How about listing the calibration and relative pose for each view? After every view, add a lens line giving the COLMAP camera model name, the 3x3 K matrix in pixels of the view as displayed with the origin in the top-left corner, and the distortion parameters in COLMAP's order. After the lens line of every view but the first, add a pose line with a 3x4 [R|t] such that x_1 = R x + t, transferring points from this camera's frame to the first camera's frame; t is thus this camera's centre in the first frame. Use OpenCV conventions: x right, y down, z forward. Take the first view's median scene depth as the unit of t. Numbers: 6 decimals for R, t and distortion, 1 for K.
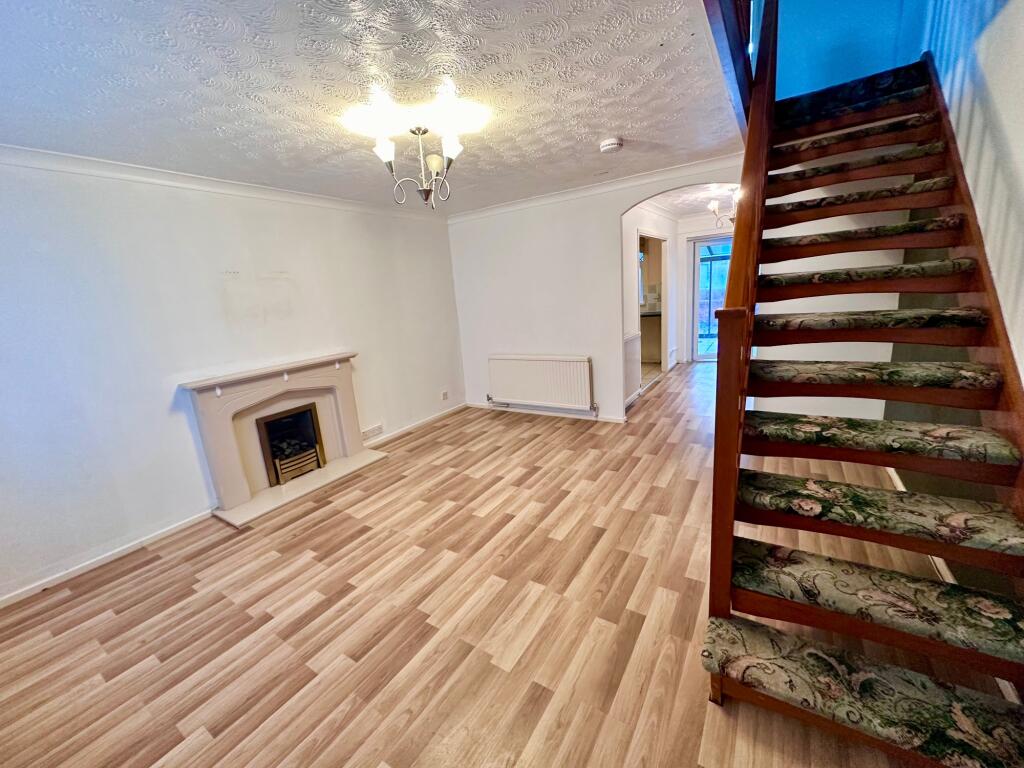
lens RADIAL K [[407.1, 0, 508.1], [0, 407.1, 381.1], [0, 0, 1]] dist [-0.003684, -0.000790]
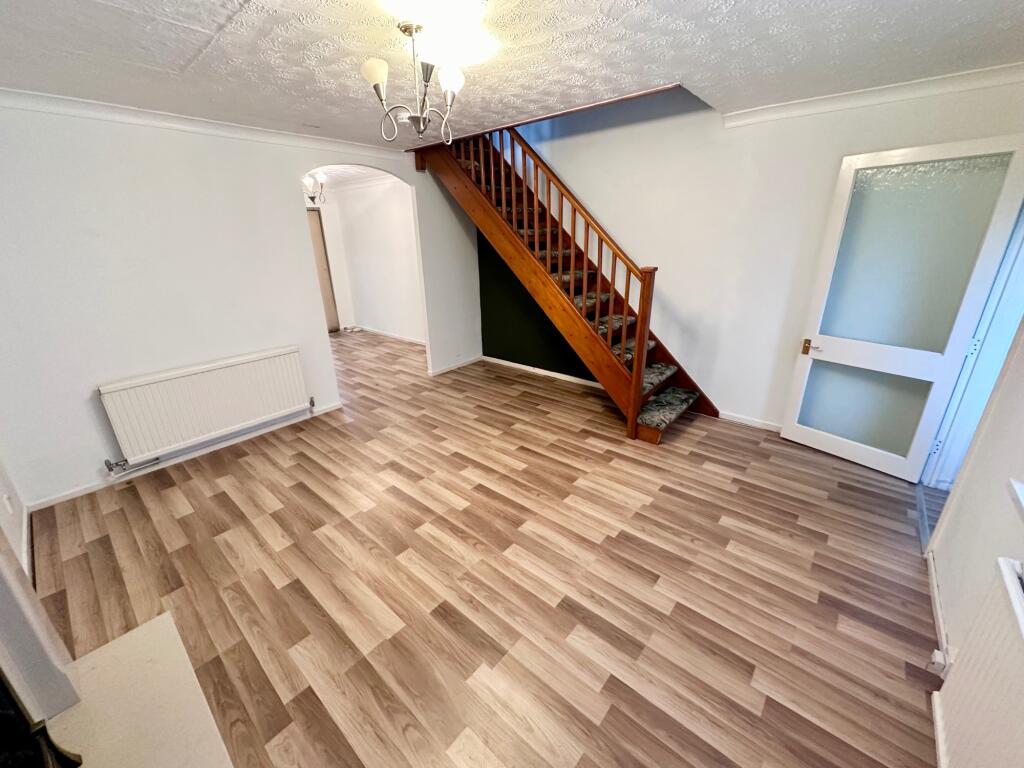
lens RADIAL K [[407.1, 0, 507.8], [0, 407.1, 384.3], [0, 0, 1]] dist [-0.003684, -0.000790]
pose [[0.138179, -0.270443, 0.952768, -0.819713], [0.227238, 0.944990, 0.235279, -0.121890], [-0.963986, 0.183994, 0.192033, 0.640612]]
